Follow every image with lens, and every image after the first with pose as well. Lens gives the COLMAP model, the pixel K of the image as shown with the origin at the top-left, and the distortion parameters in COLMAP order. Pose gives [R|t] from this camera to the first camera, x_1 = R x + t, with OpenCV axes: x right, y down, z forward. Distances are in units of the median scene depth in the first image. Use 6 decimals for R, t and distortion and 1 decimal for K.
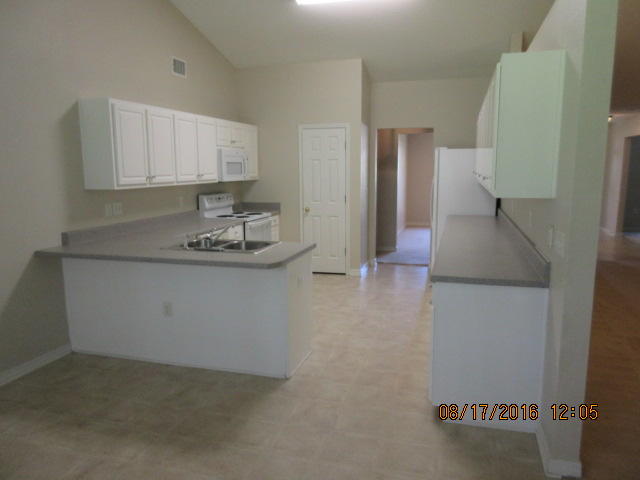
lens RADIAL K [[478.4, 0, 320.0], [0, 478.4, 240.0], [0, 0, 1]] dist [0.003337, 0.001548]
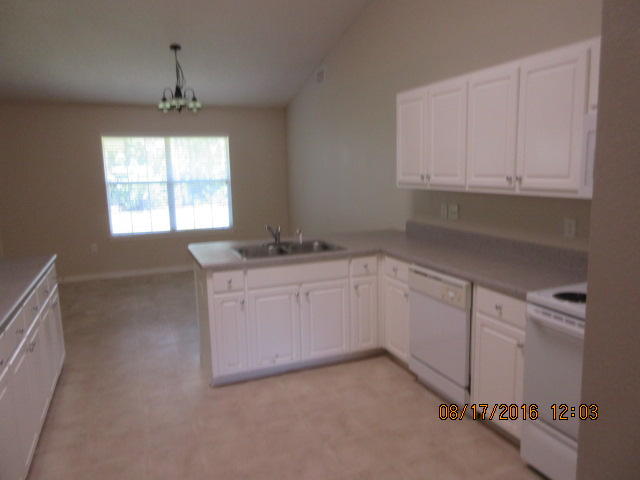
lens RADIAL K [[478.4, 0, 320.0], [0, 478.4, 240.0], [0, 0, 1]] dist [0.003337, 0.001548]
pose [[-0.785428, 0.113772, -0.608406, 0.047850], [-0.072100, 0.959452, 0.272496, -0.039259], [0.614739, 0.257892, -0.745378, 0.253422]]
